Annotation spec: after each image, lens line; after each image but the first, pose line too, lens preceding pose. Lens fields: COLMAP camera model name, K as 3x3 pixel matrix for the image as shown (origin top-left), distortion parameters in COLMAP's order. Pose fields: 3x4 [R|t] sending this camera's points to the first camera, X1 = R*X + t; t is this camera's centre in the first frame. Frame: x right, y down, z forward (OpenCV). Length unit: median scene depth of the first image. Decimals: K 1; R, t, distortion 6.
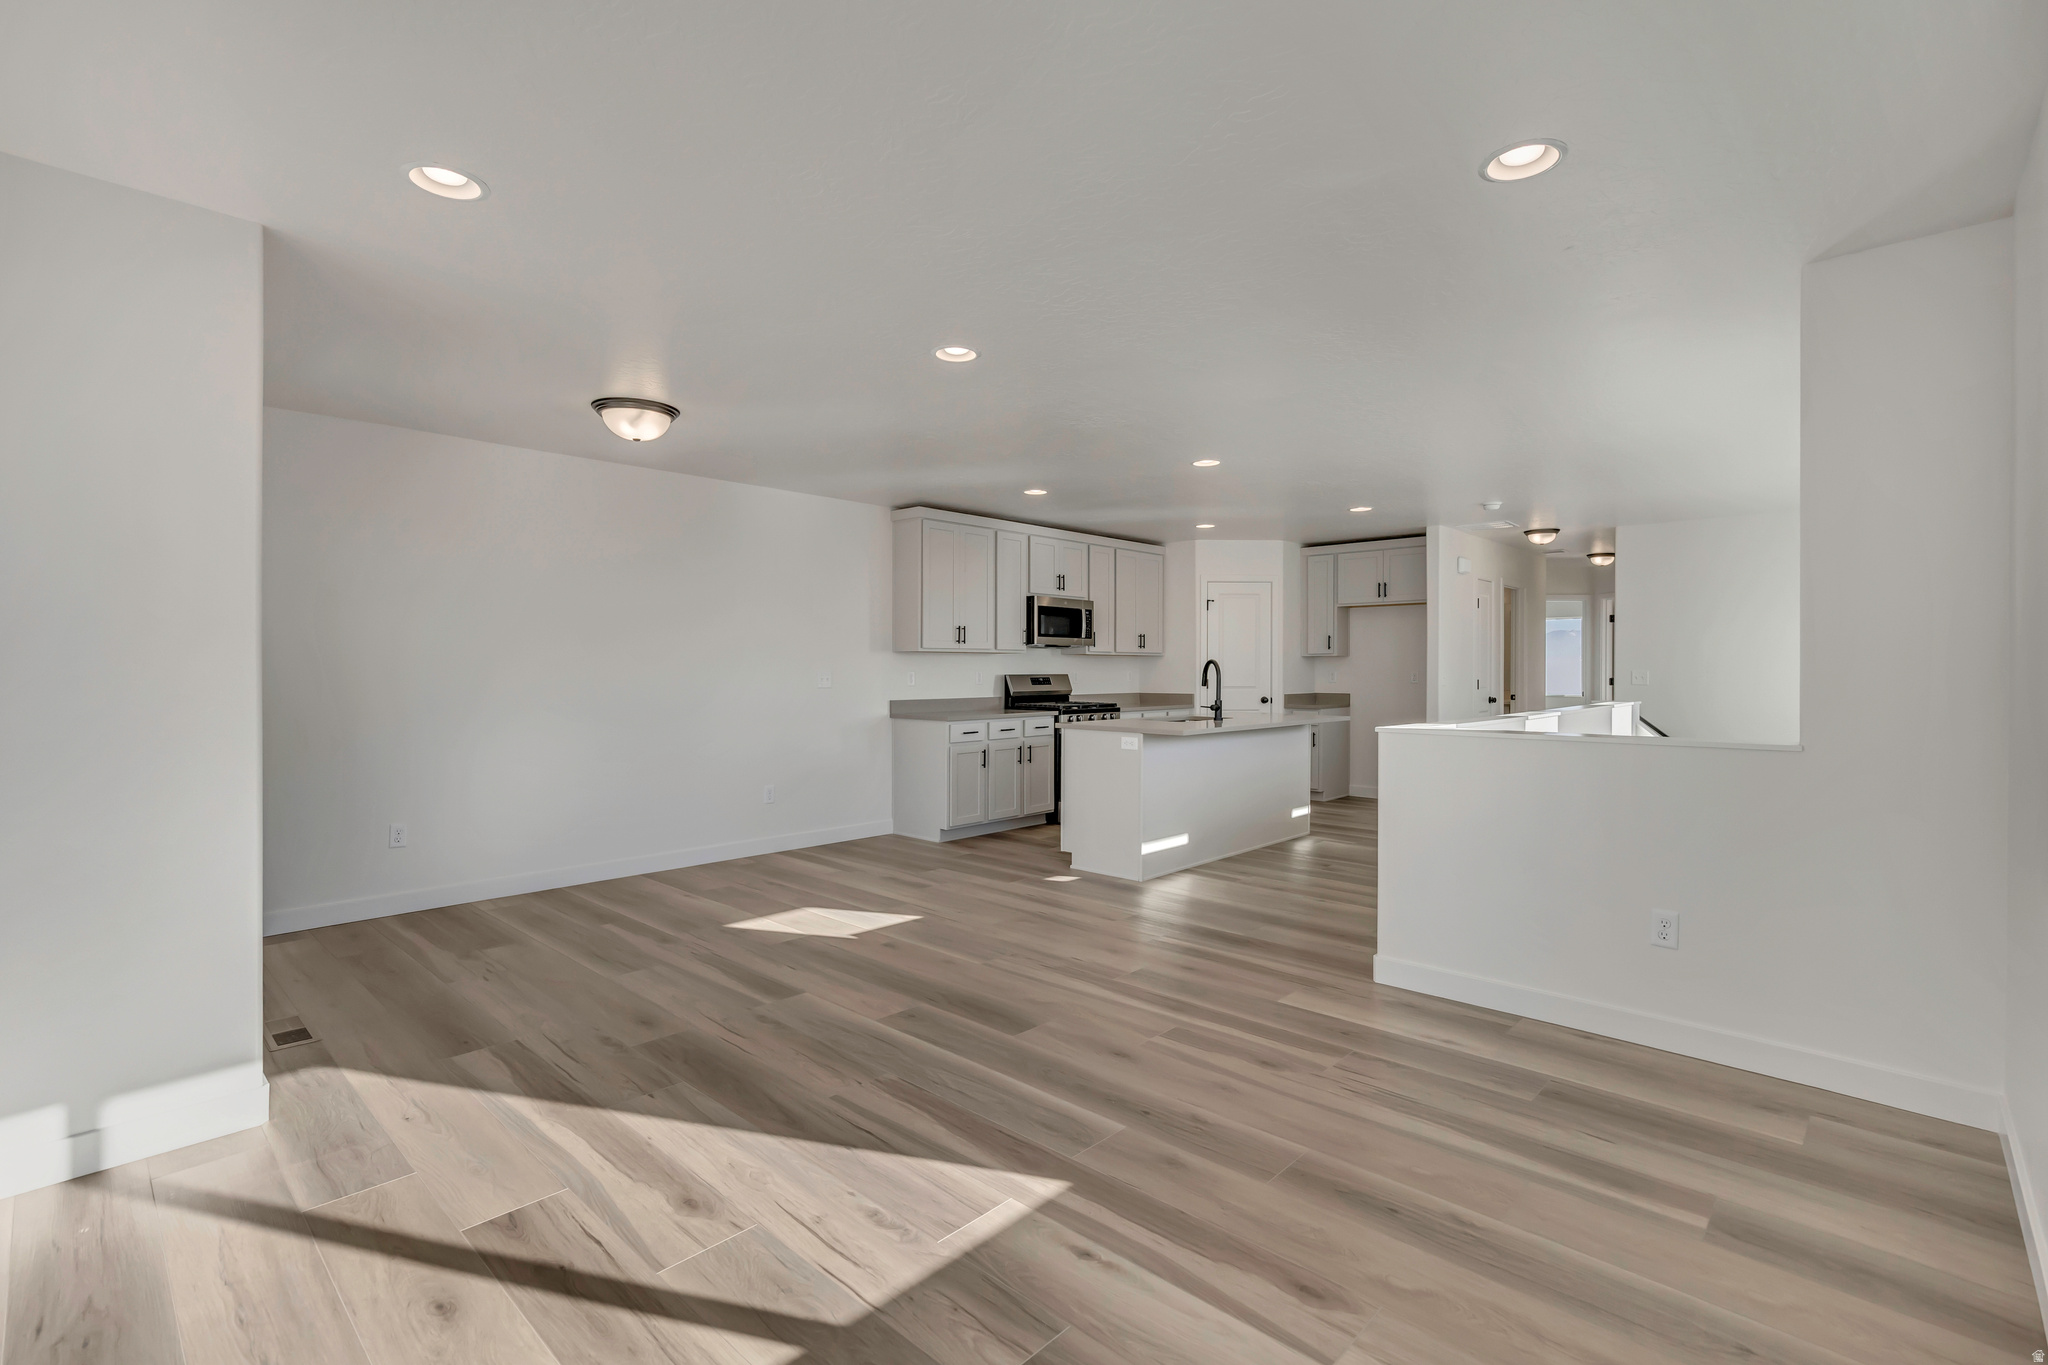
lens RADIAL K [[925.5, 0, 1032.1], [0, 925.5, 669.3], [0, 0, 1]] dist [0.000291, -0.015181]
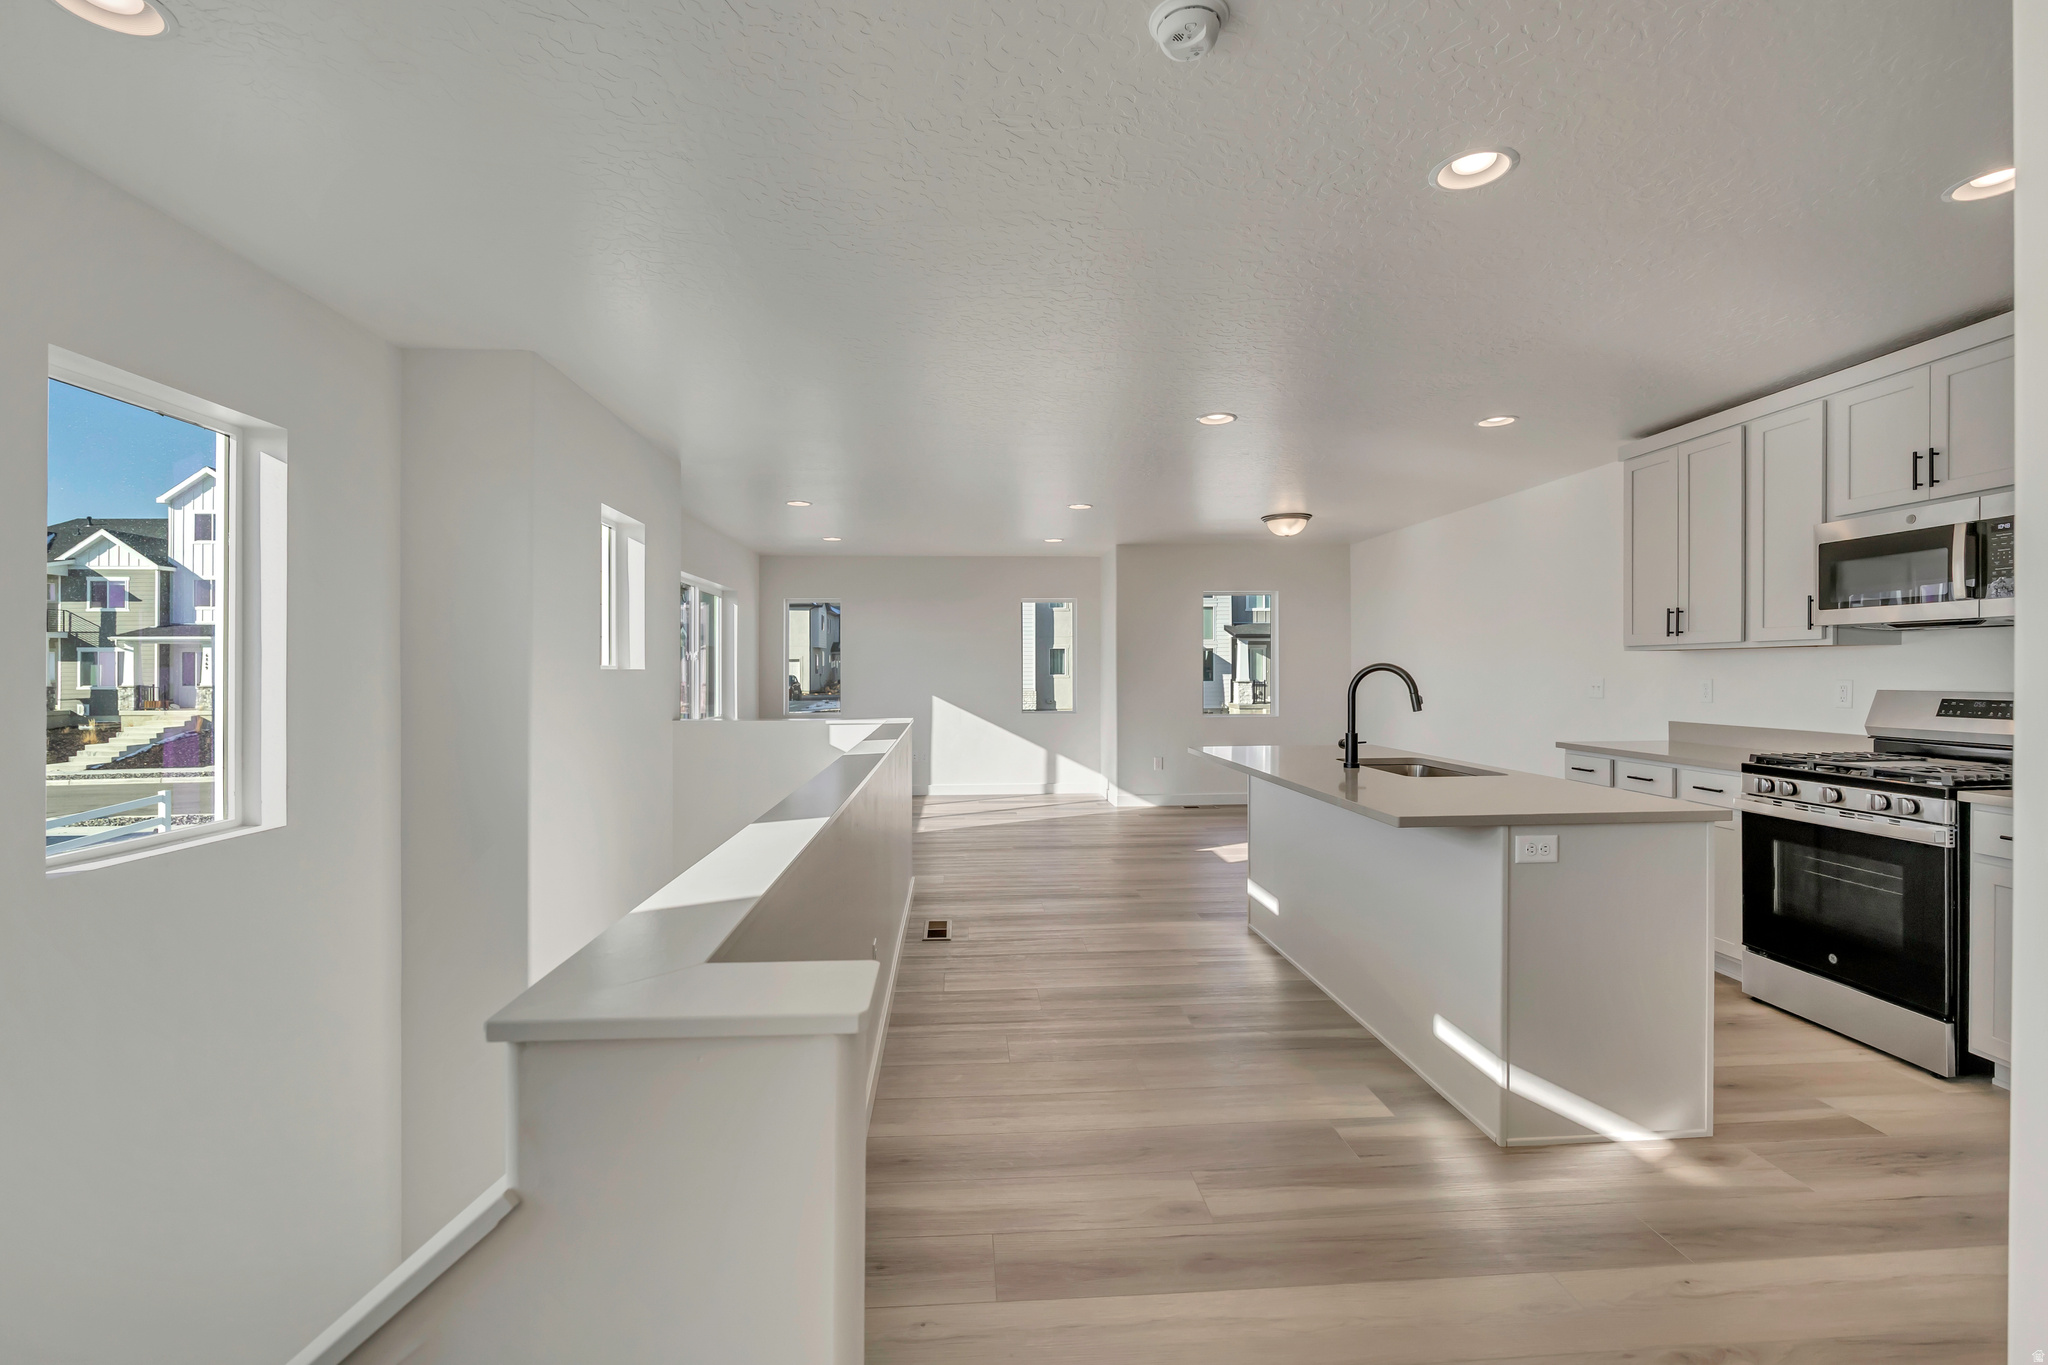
lens RADIAL K [[913.1, 0, 1024.0], [0, 913.1, 682.5], [0, 0, 1]] dist [0.023635, 0.000399]
pose [[-0.680702, 0.012068, -0.732461, 1.085566], [0.004985, 0.999917, 0.011842, -0.009361], [0.732543, 0.004410, -0.680706, 1.751116]]
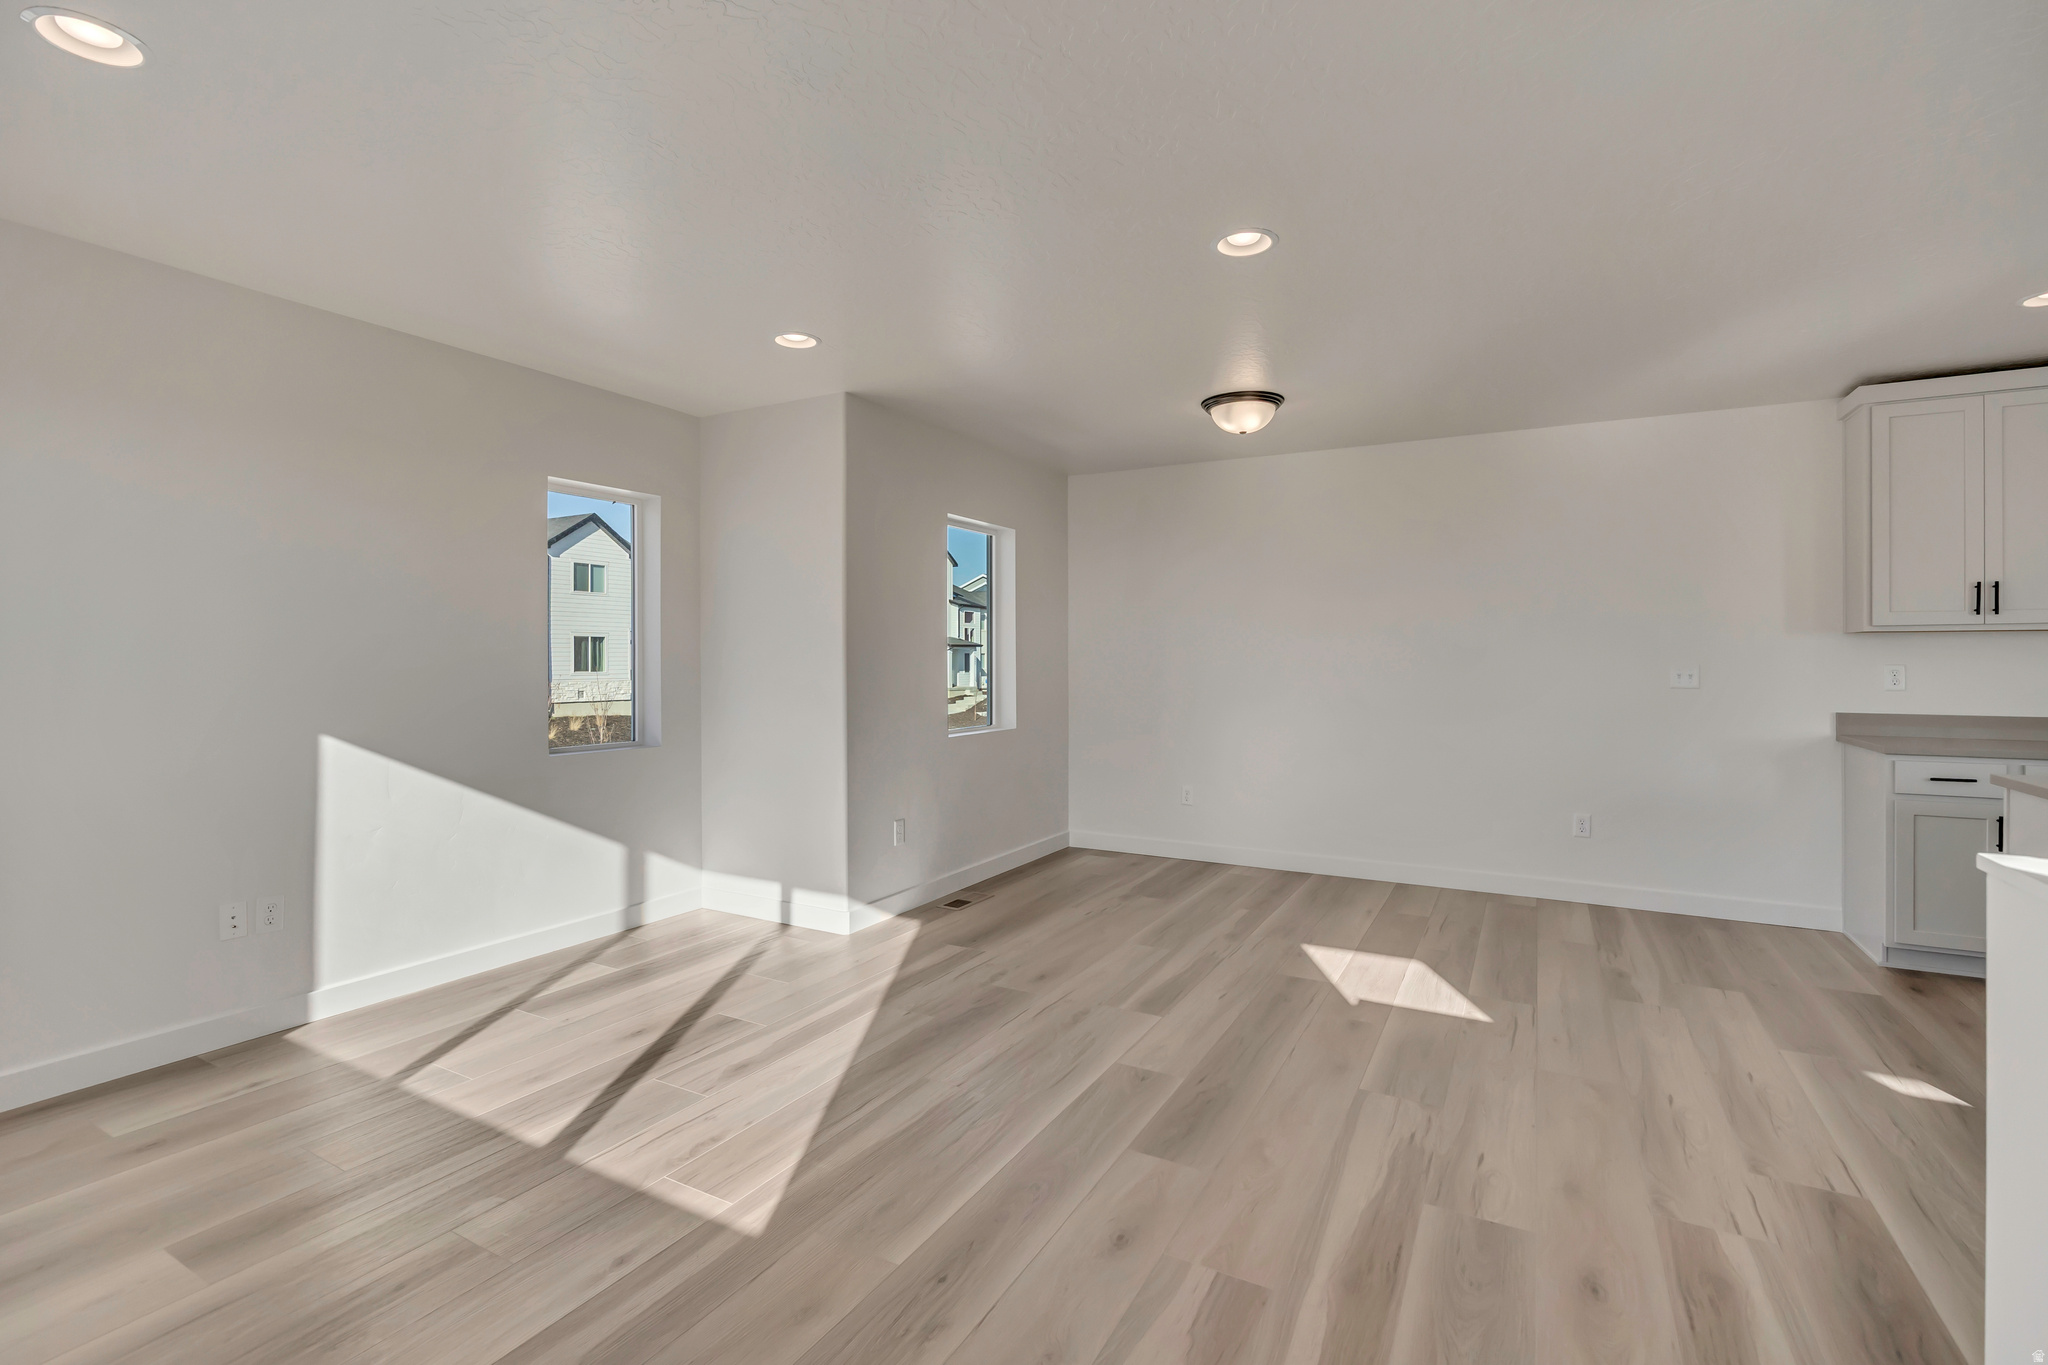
lens RADIAL K [[925.5, 0, 1032.1], [0, 925.5, 669.3], [0, 0, 1]] dist [0.000291, -0.015181]
pose [[0.237661, 0.010062, -0.971296, 0.489671], [0.002659, 0.999936, 0.011009, -0.005198], [0.971345, -0.005199, 0.237619, 0.523599]]
